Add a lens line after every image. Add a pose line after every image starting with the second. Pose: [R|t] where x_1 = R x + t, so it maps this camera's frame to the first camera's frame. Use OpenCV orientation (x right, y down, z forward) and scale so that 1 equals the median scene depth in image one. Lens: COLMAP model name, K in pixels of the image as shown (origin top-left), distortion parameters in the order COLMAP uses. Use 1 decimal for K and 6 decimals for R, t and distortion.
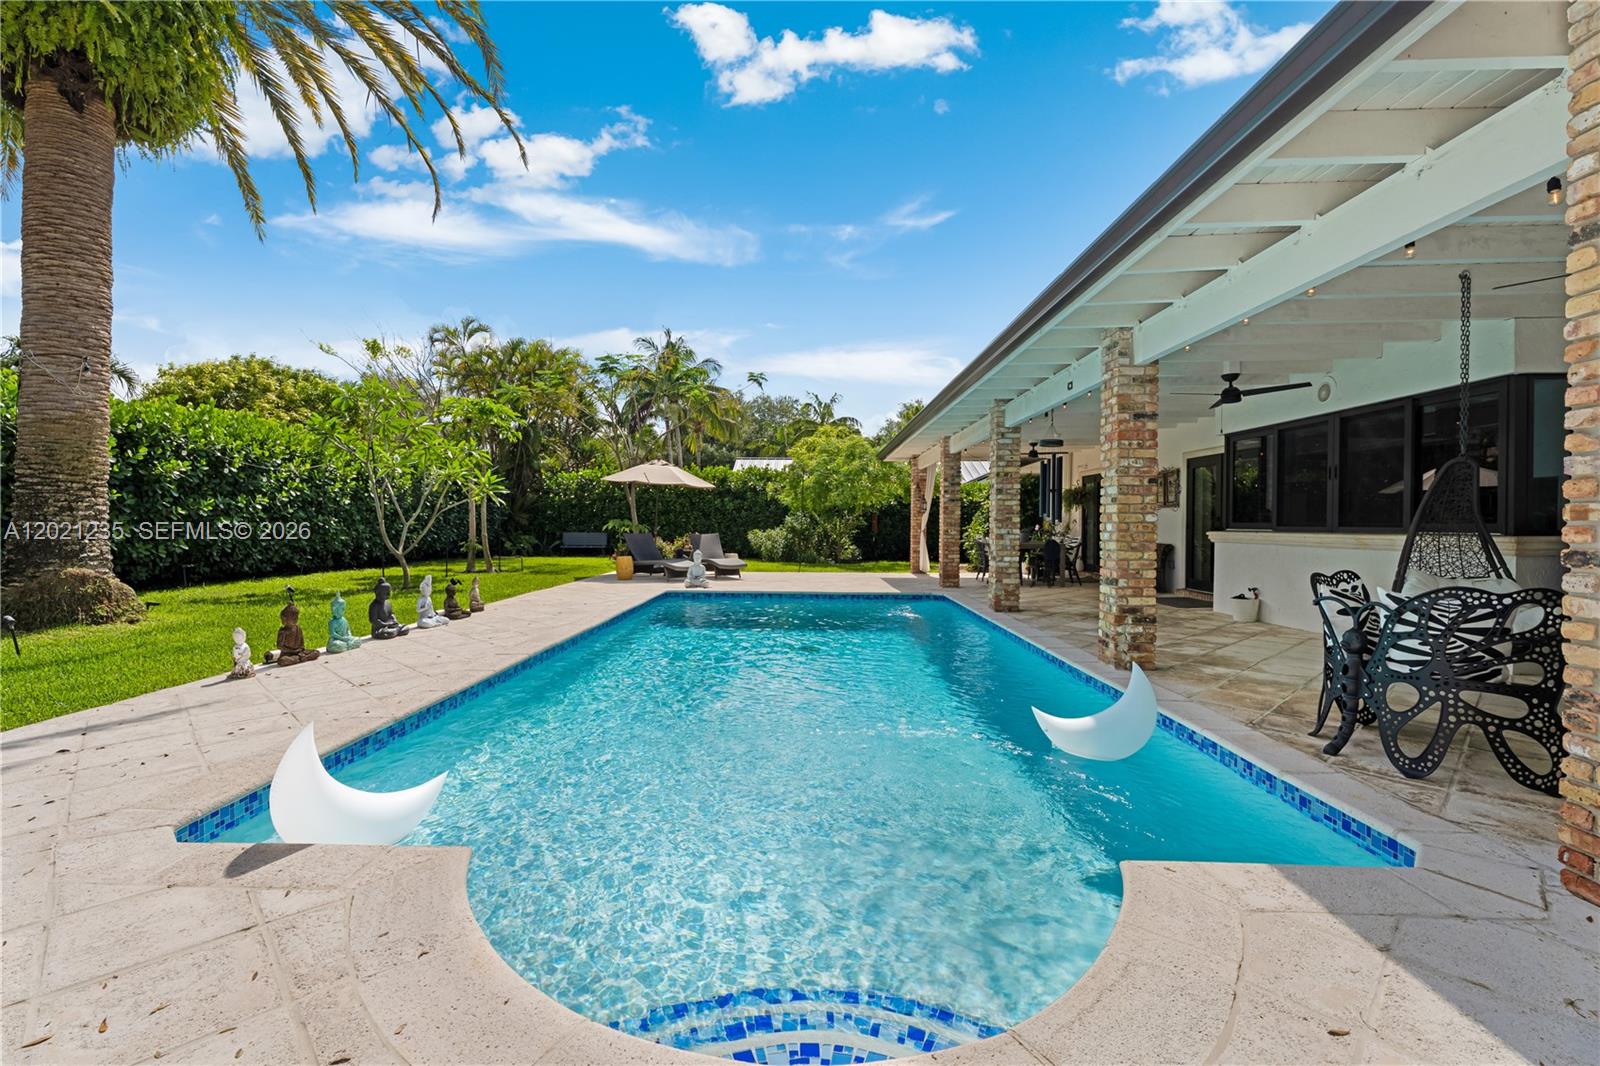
lens RADIAL K [[710.9, 0, 766.5], [0, 710.9, 532.4], [0, 0, 1]] dist [0.002197, -0.000204]
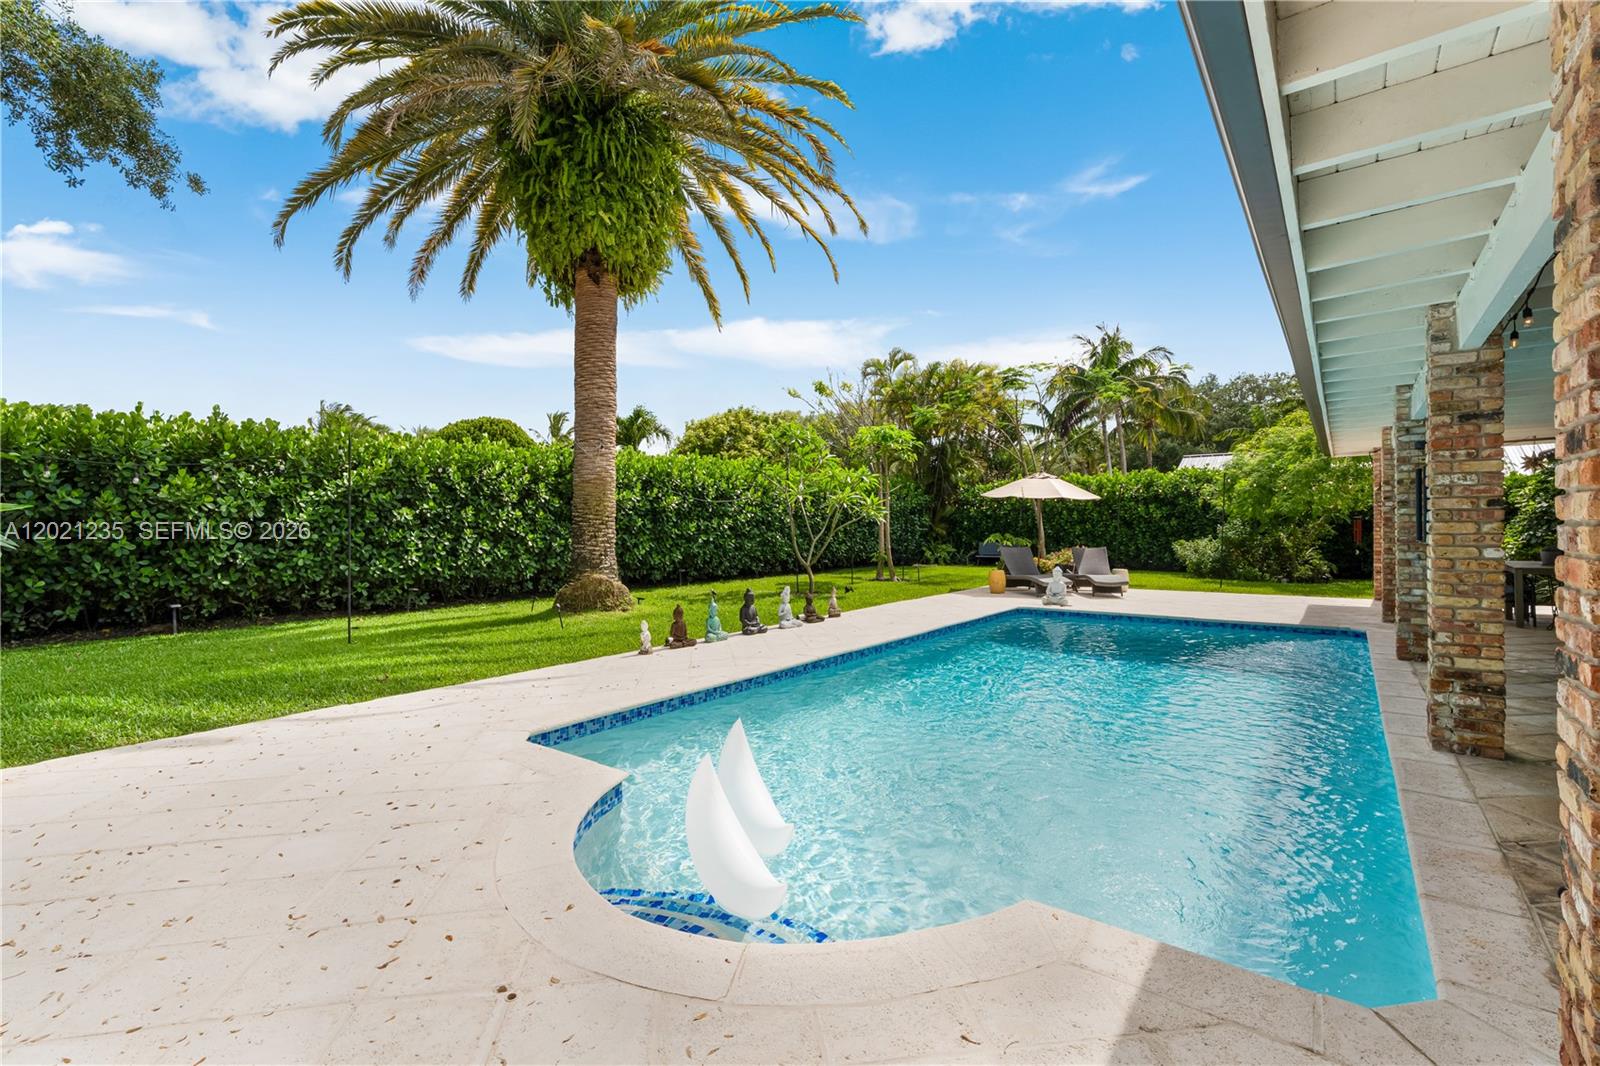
lens RADIAL K [[710.9, 0, 774.7], [0, 710.9, 535.1], [0, 0, 1]] dist [0.002197, -0.000204]
pose [[0.803596, -0.006011, -0.595145, 0.181041], [0.006067, 0.999980, -0.001909, -0.020065], [0.595144, -0.002077, 0.803616, -0.020158]]
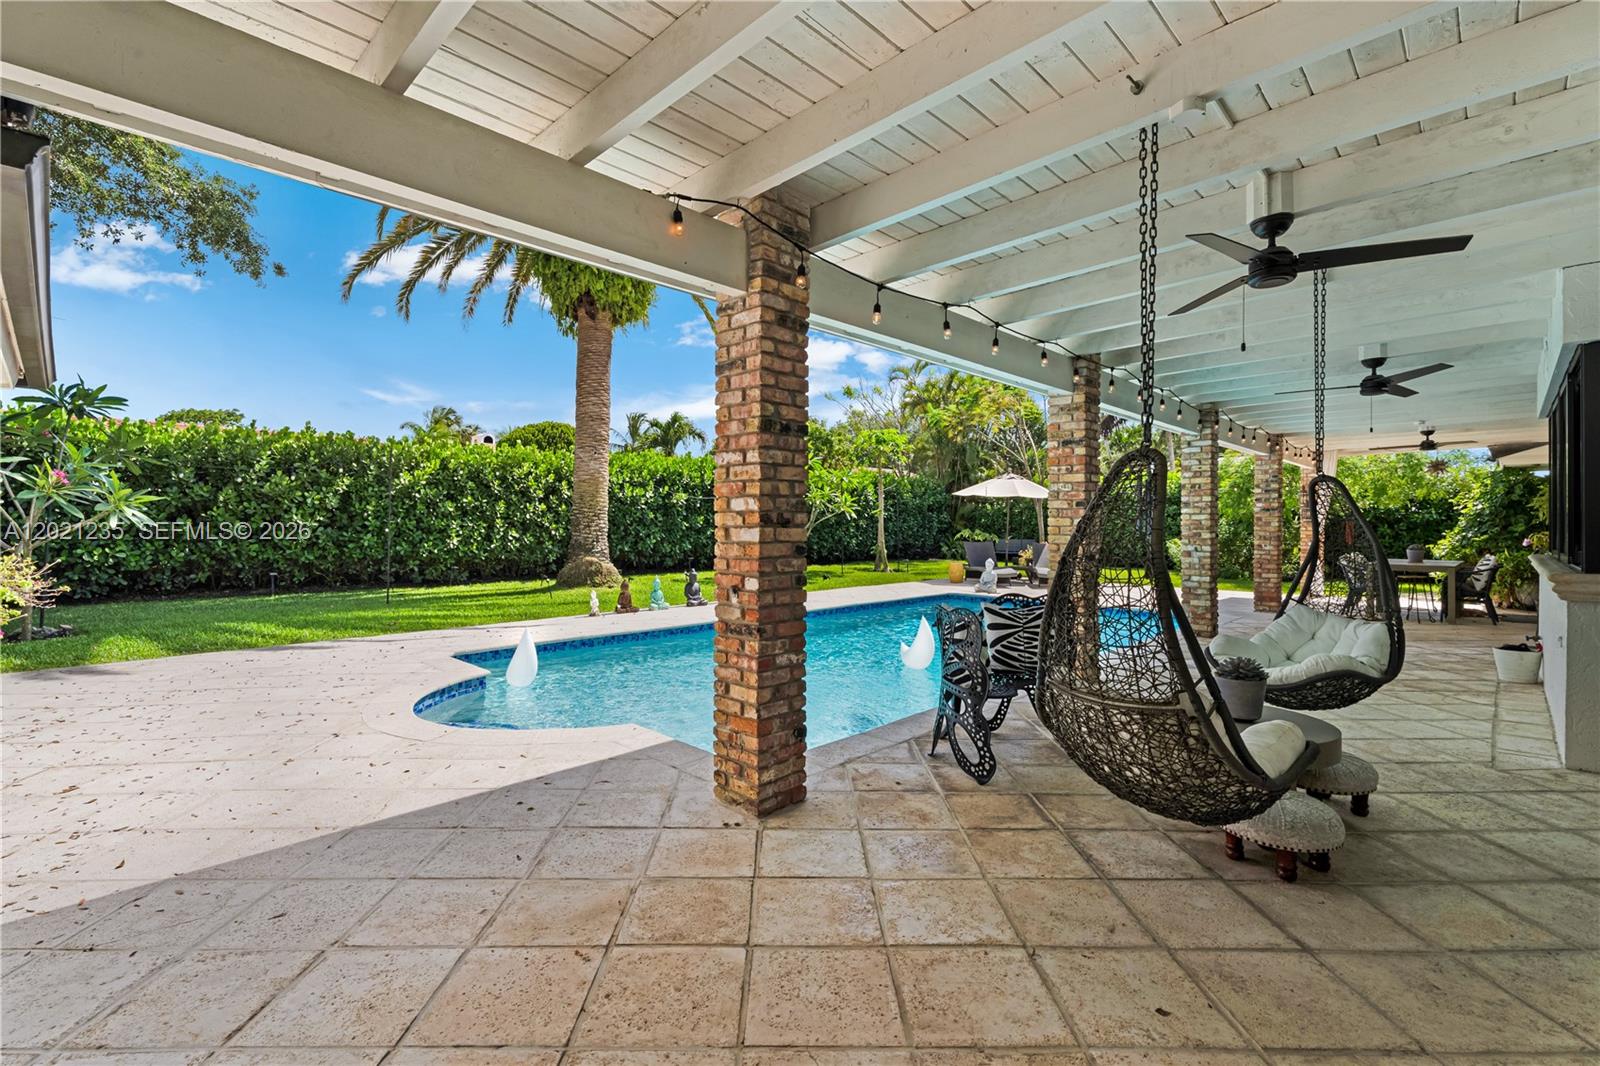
lens RADIAL K [[710.9, 0, 776.0], [0, 710.9, 528.0], [0, 0, 1]] dist [0.002197, -0.000204]
pose [[0.722225, 0.001214, -0.691657, 0.461133], [-0.008169, 0.999944, -0.006775, -0.012691], [0.691610, 0.010544, 0.722194, -0.026585]]
